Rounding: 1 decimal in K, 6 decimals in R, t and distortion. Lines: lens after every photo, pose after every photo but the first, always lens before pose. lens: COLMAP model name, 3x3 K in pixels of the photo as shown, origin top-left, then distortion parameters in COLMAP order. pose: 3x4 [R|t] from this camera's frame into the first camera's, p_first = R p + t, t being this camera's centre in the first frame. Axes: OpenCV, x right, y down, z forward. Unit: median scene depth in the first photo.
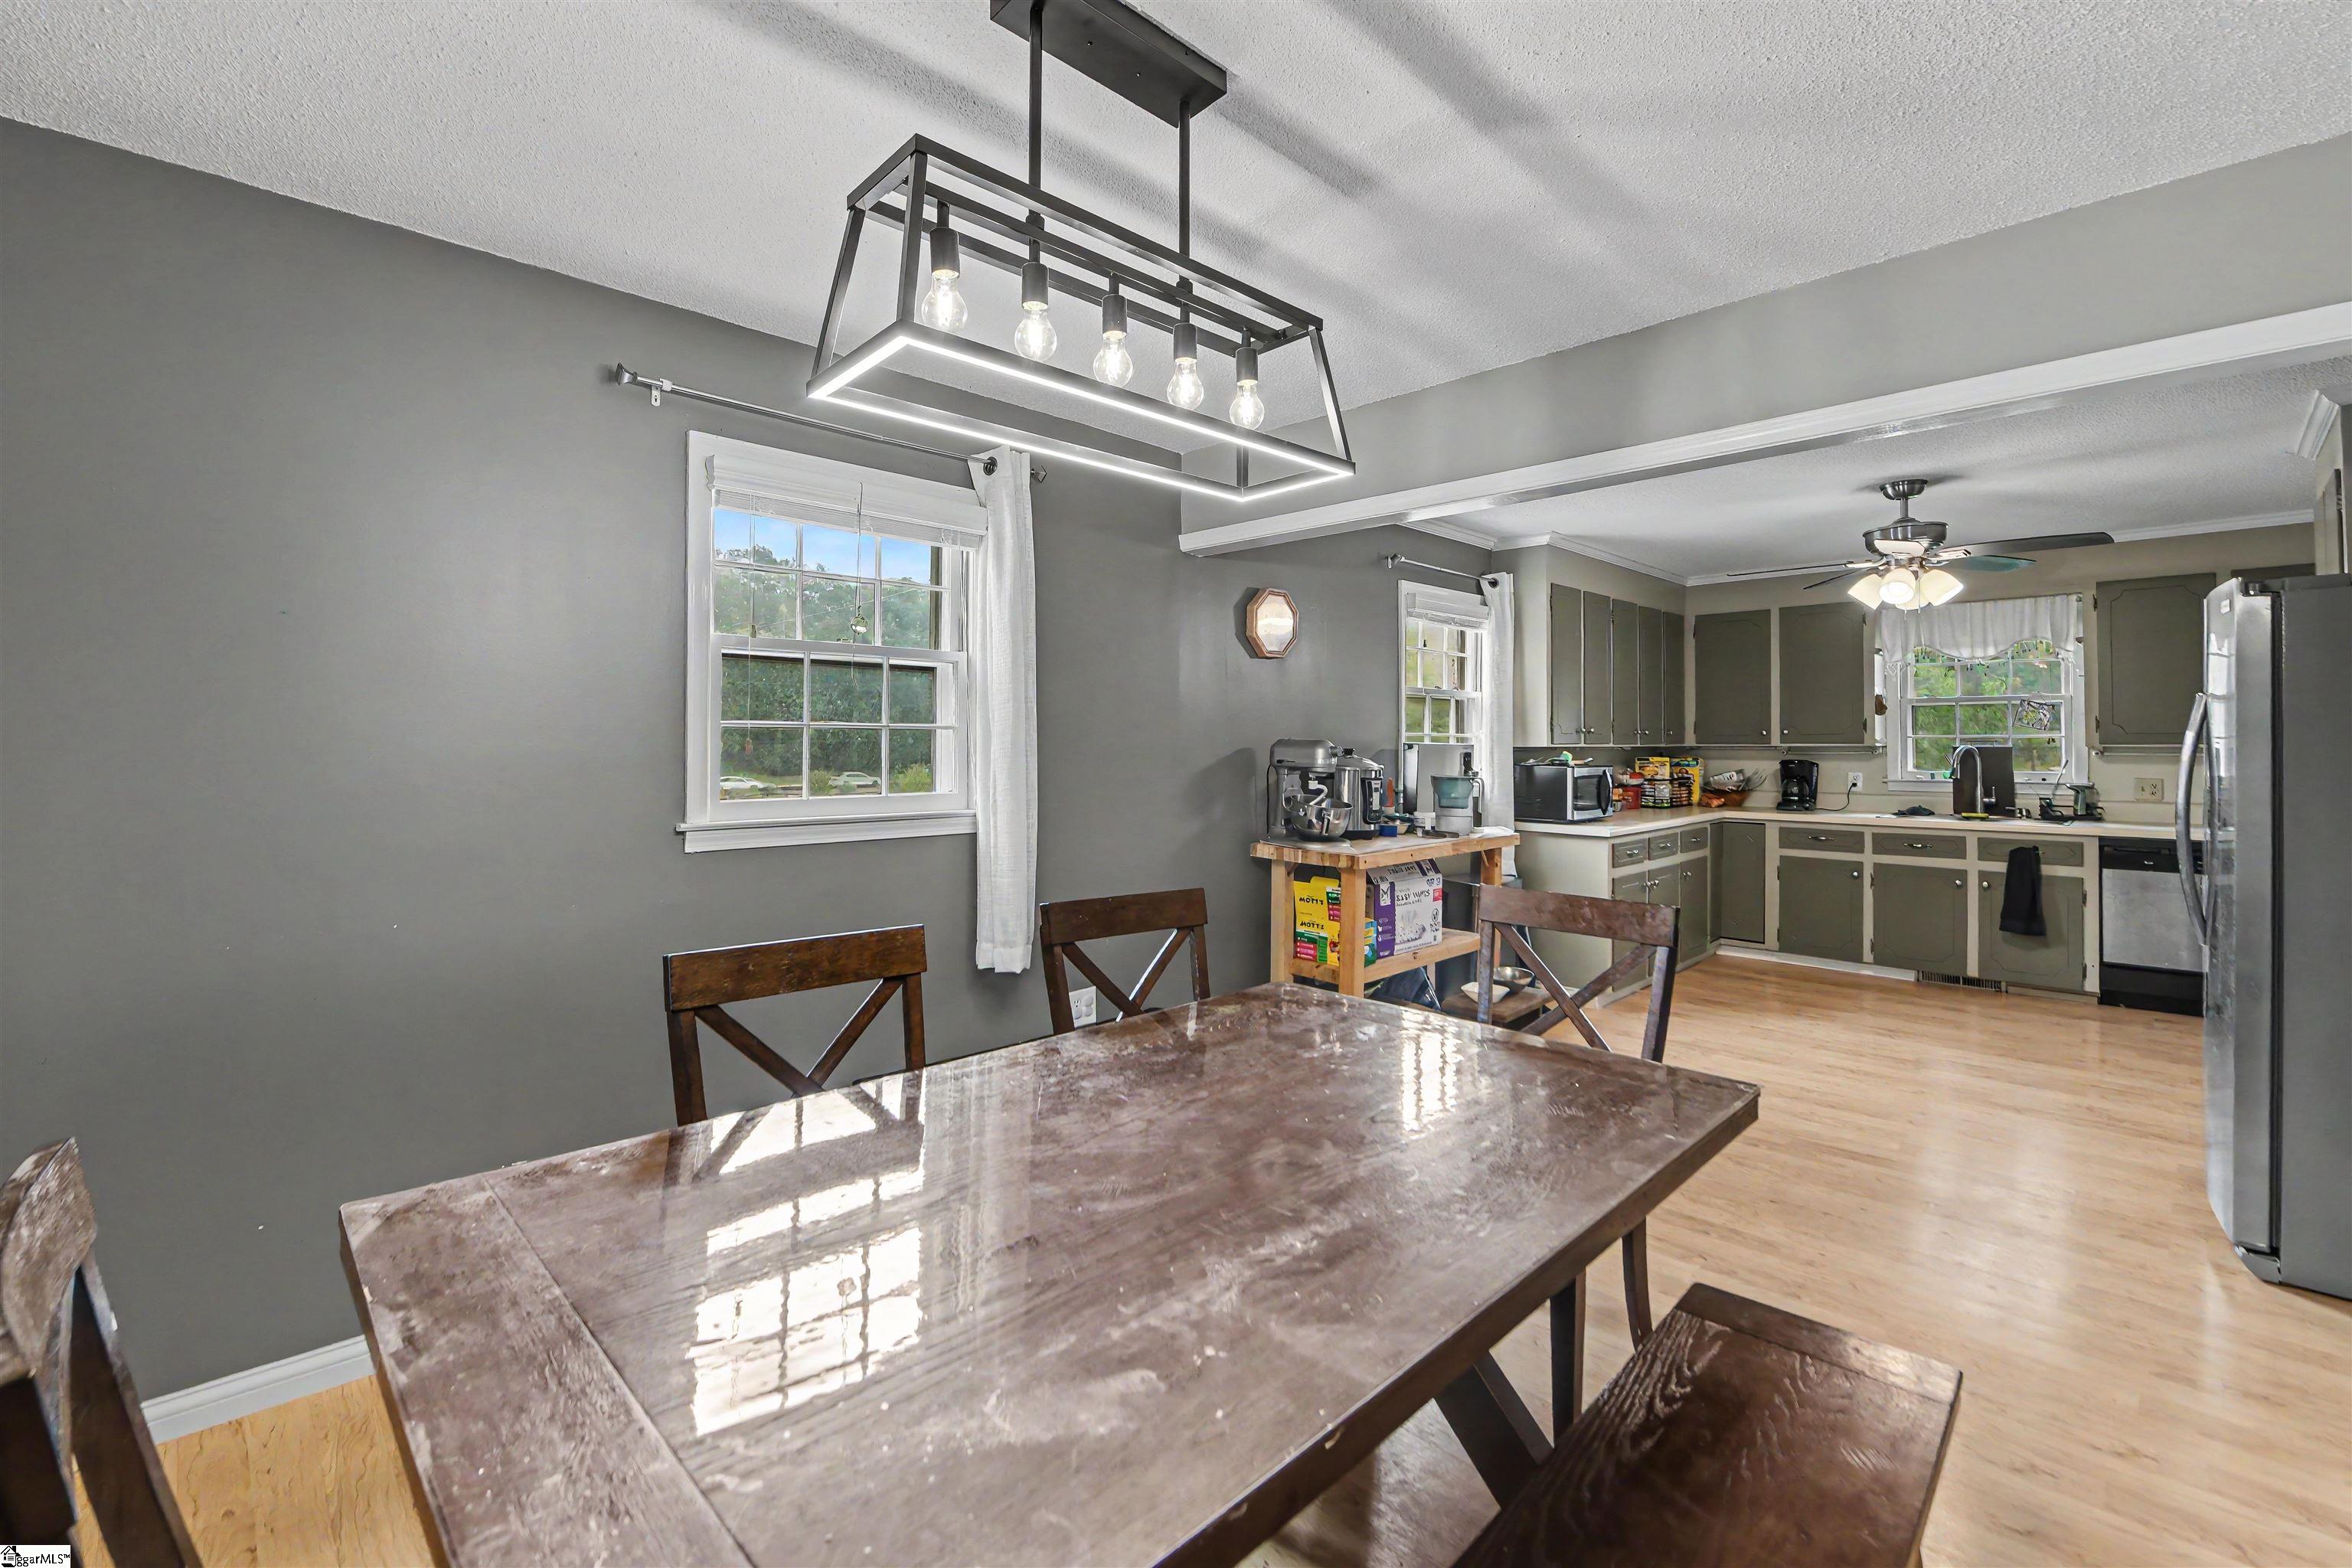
lens RADIAL K [[999.1, 0, 1164.1], [0, 999.1, 735.6], [0, 0, 1]] dist [-0.013302, -0.000607]
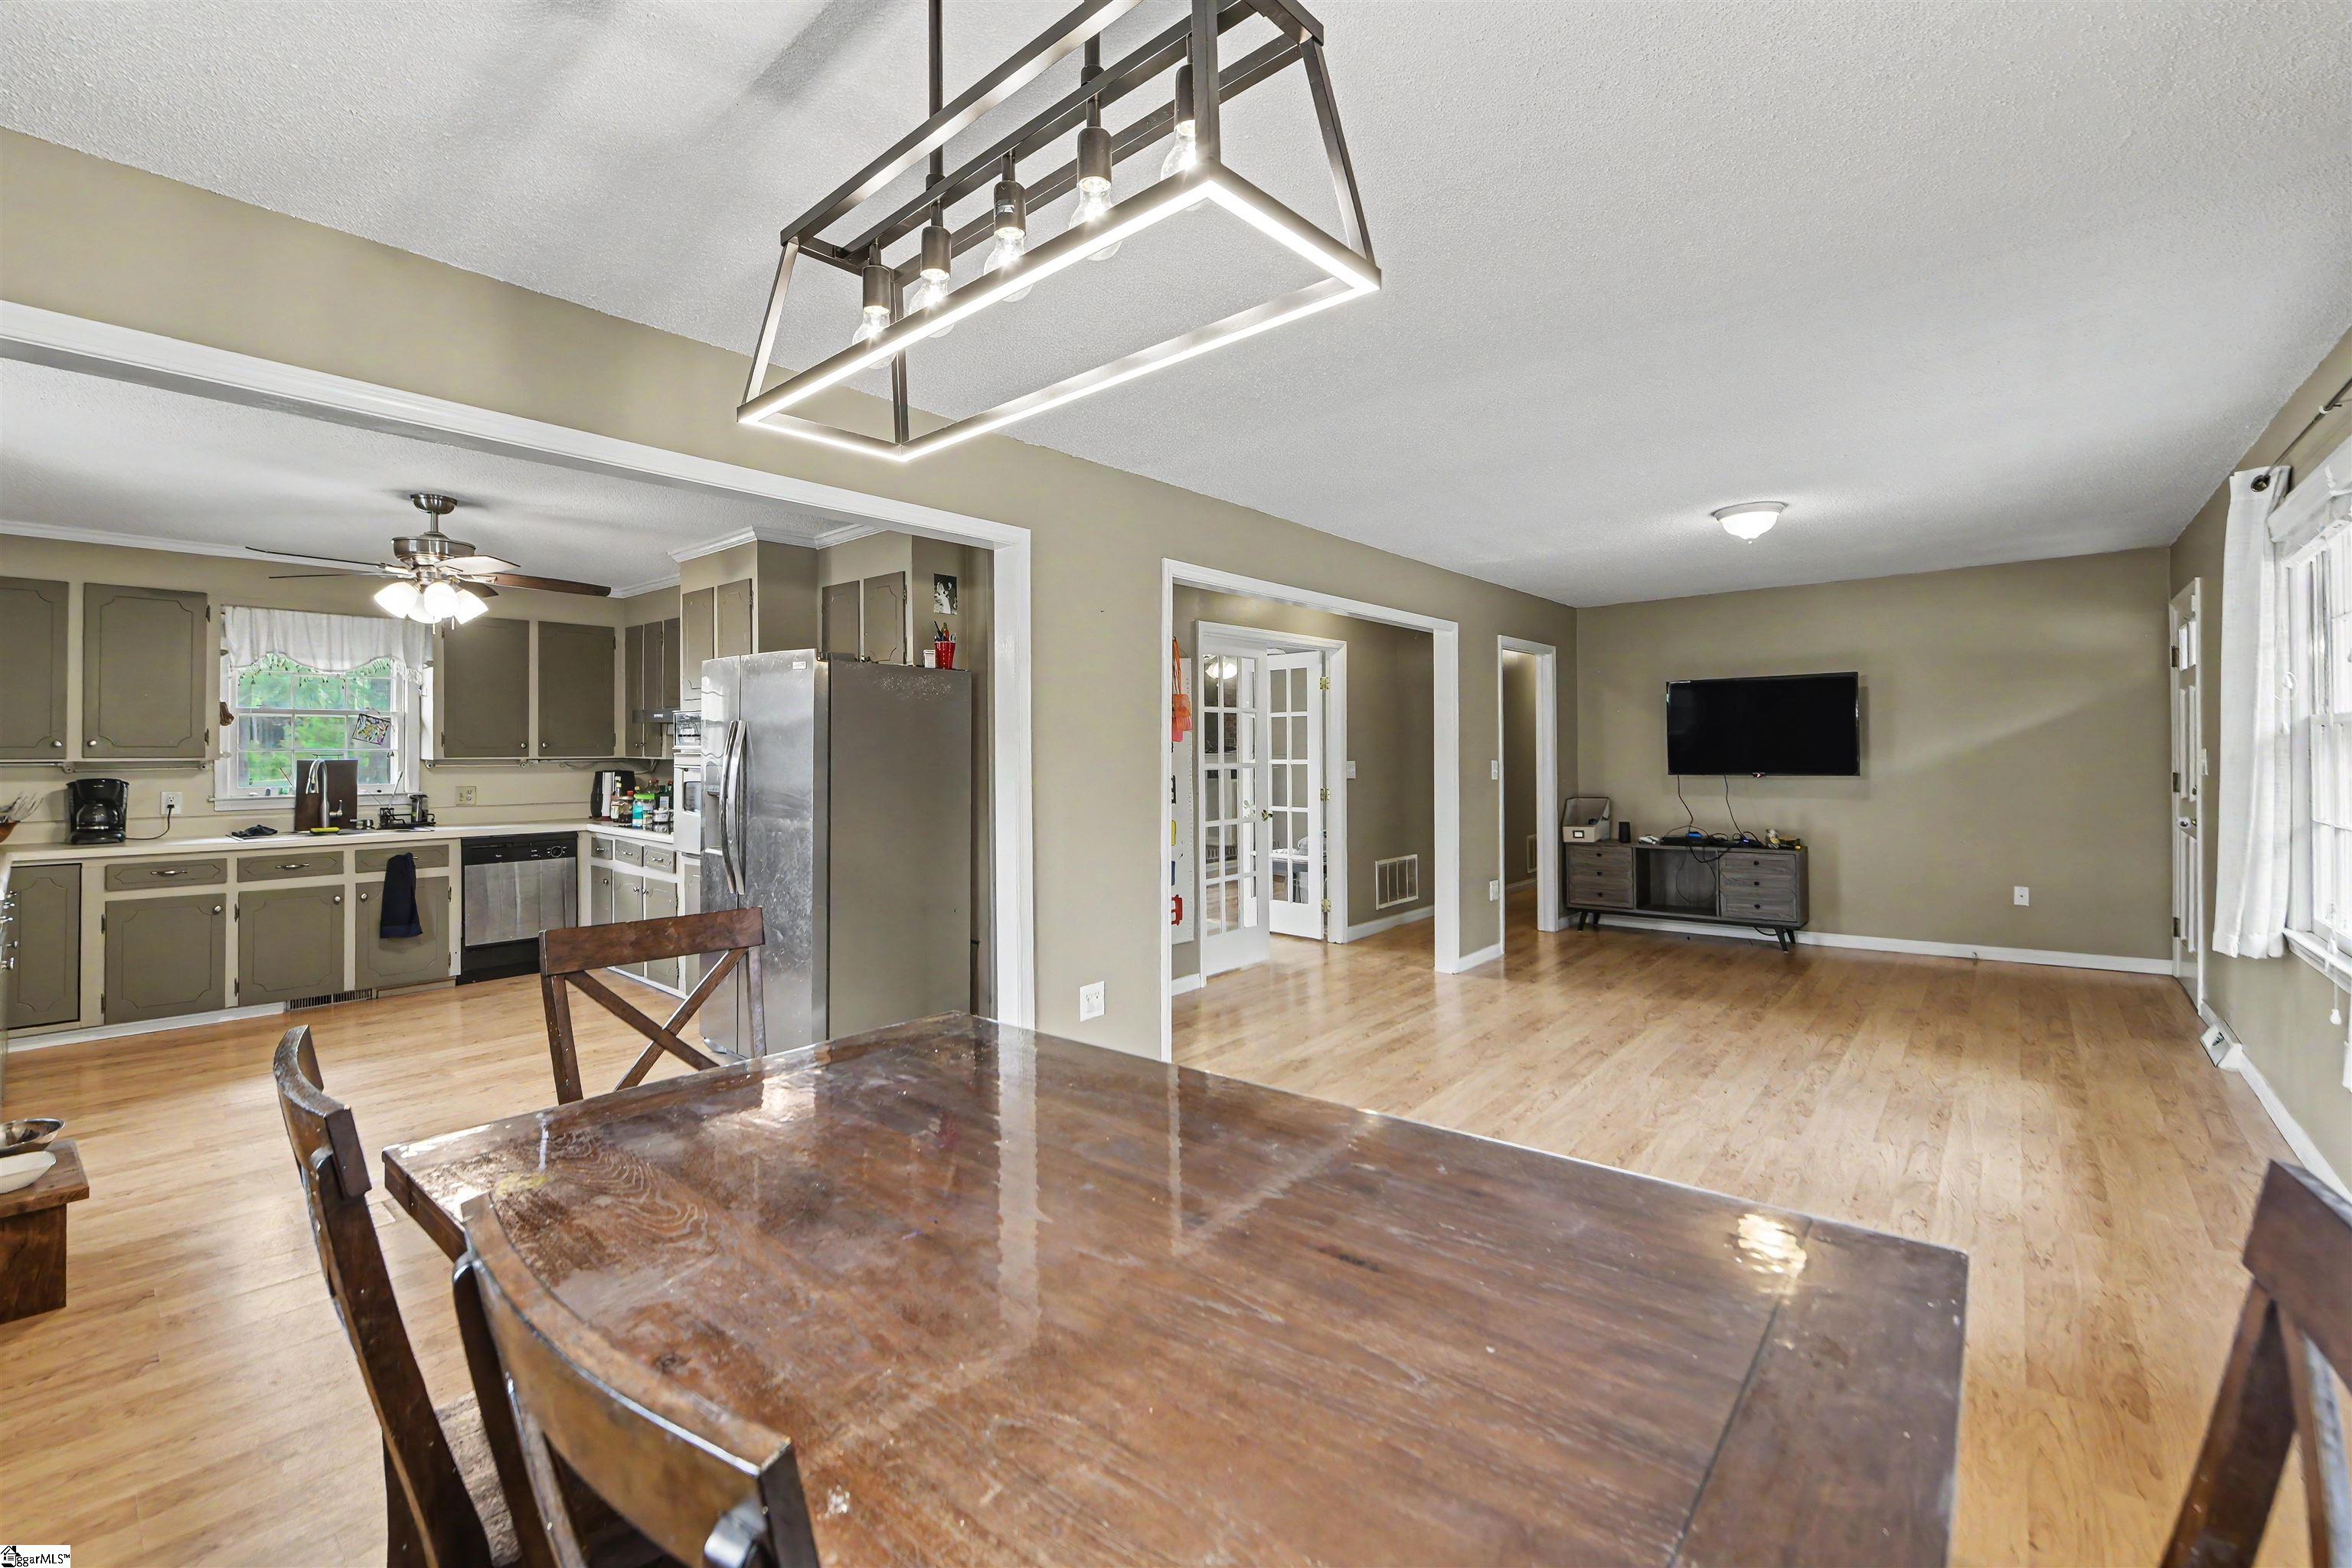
lens RADIAL K [[987.8, 0, 1164.2], [0, 987.8, 750.5], [0, 0, 1]] dist [-0.011601, -0.002592]
pose [[-0.087470, 0.003098, 0.996162, -0.234055], [-0.002490, 0.999991, -0.003328, 0.002611], [-0.996164, -0.002771, -0.087461, 0.264843]]
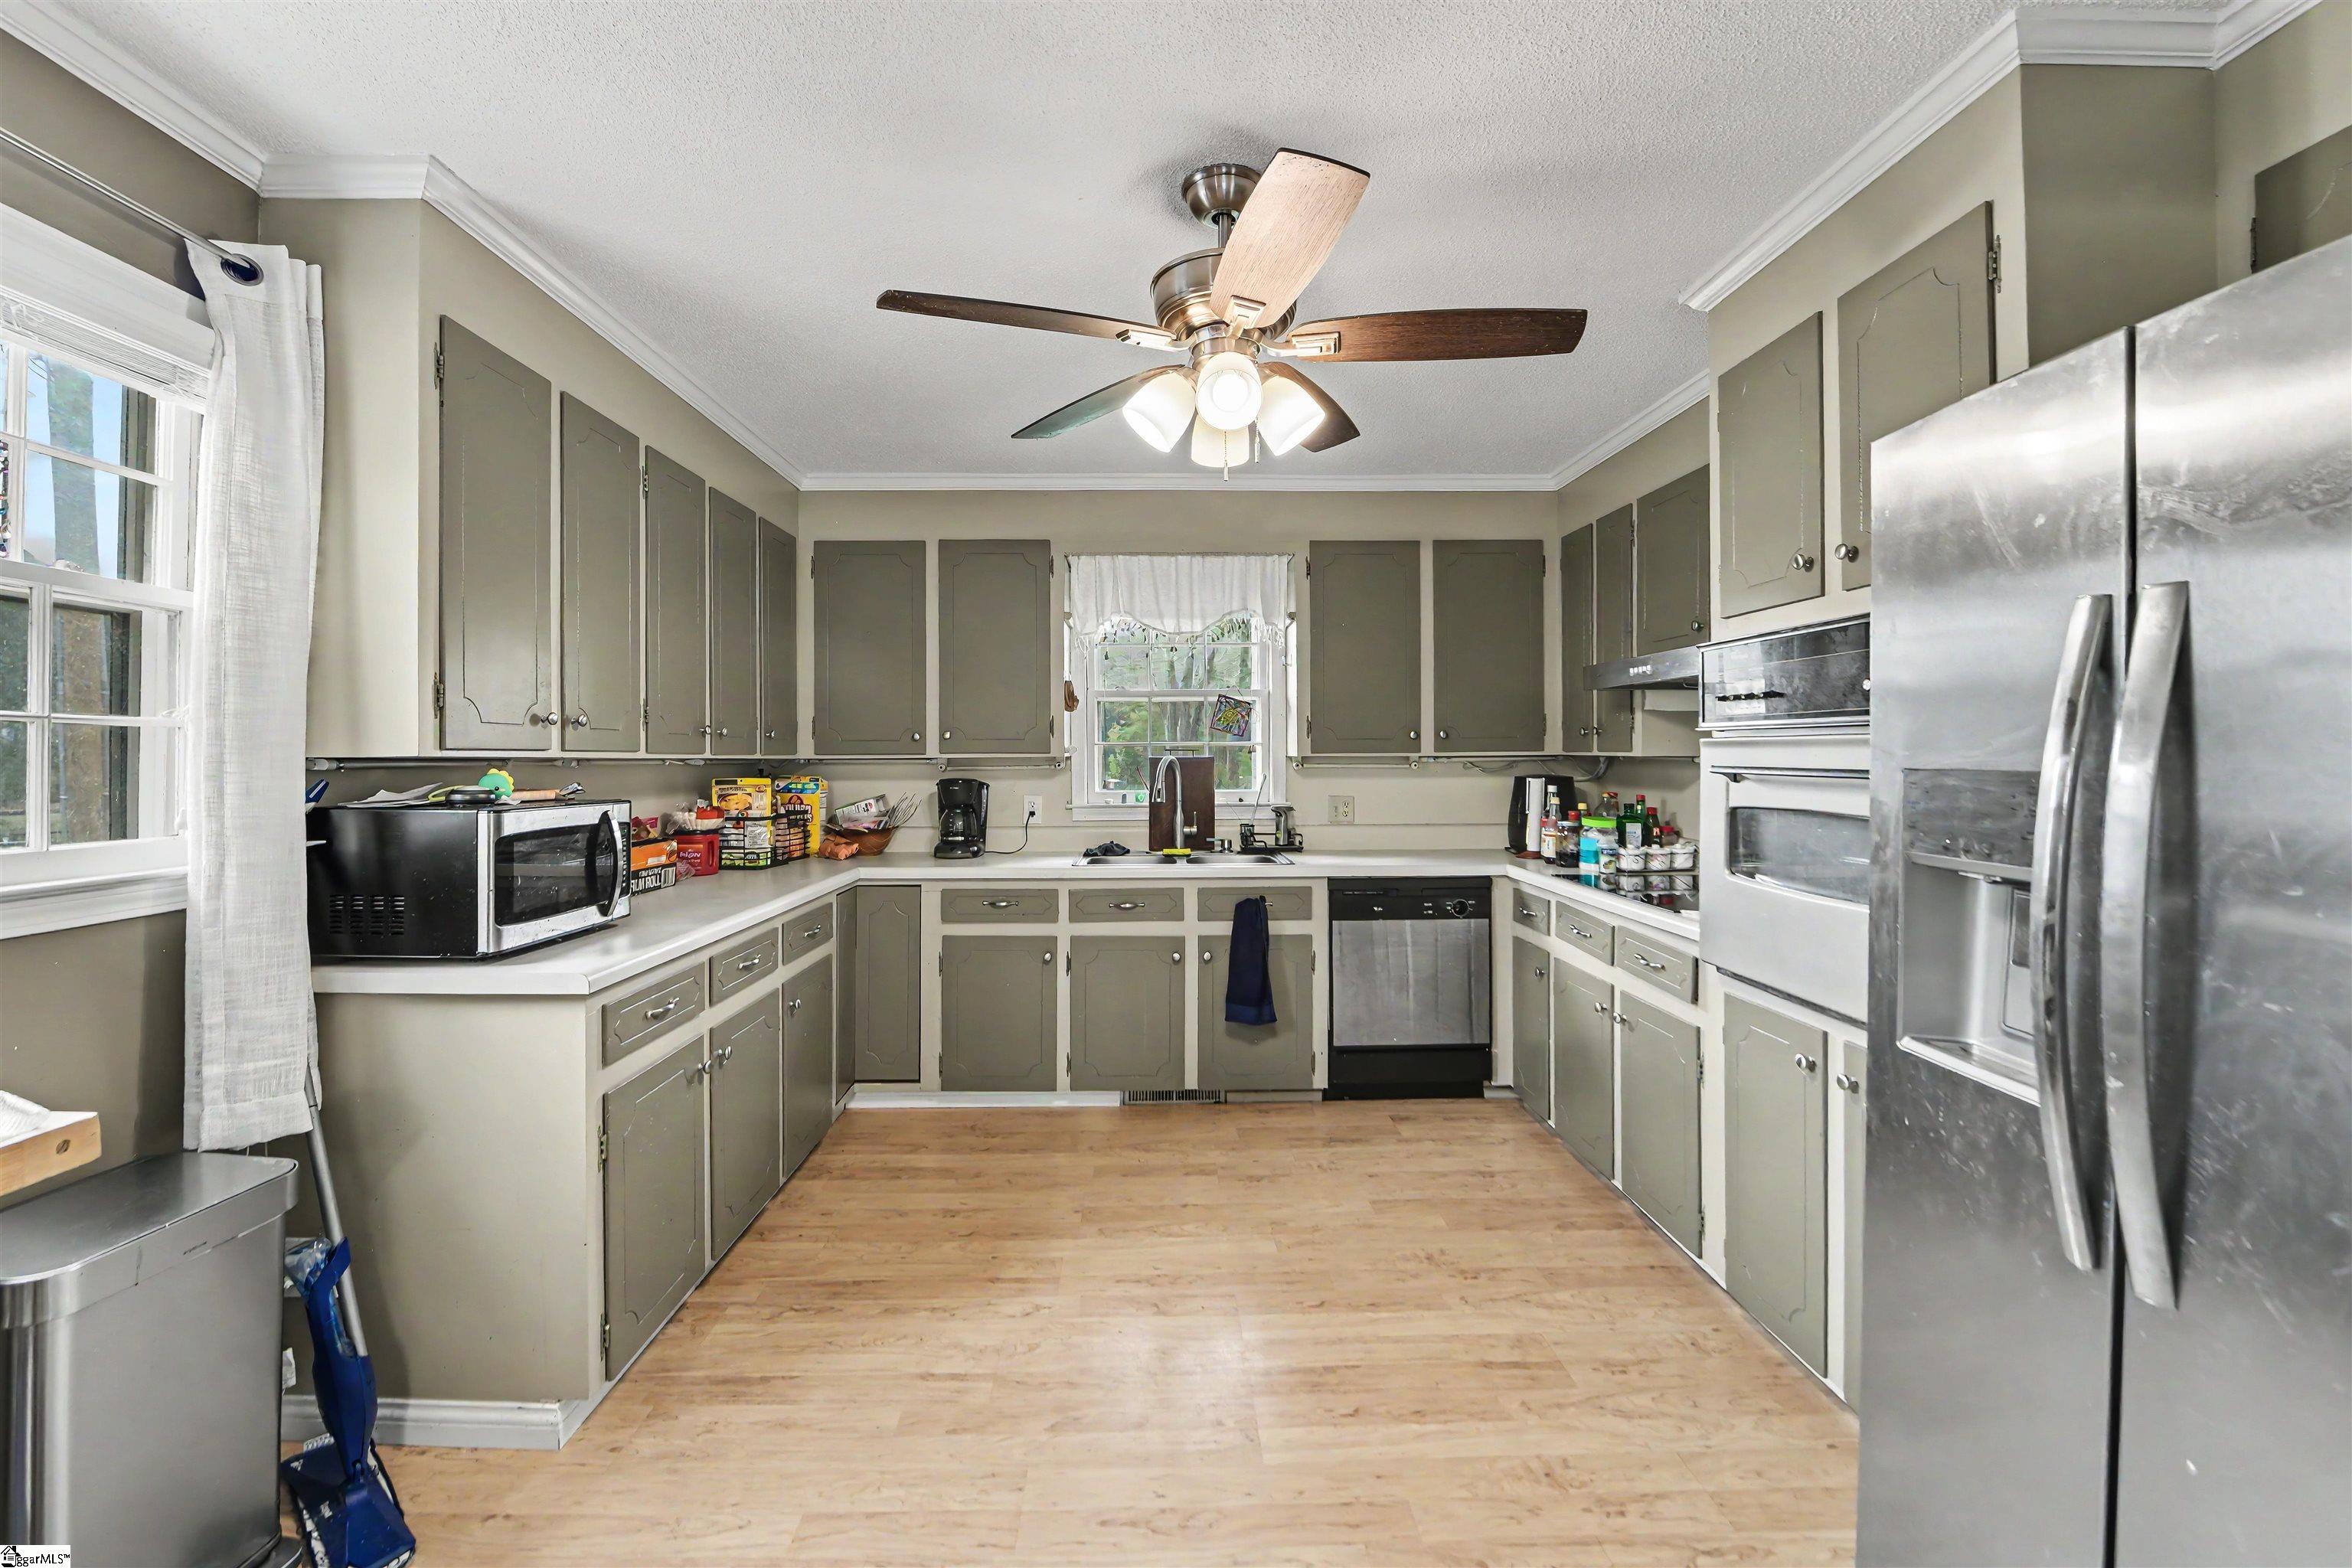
lens RADIAL K [[987.8, 0, 1164.2], [0, 987.8, 750.5], [0, 0, 1]] dist [-0.011601, -0.002592]
pose [[0.682803, 0.004391, 0.730590, 0.297259], [-0.001361, 0.999988, -0.004739, 0.010072], [-0.730602, 0.002241, 0.682800, 0.536551]]
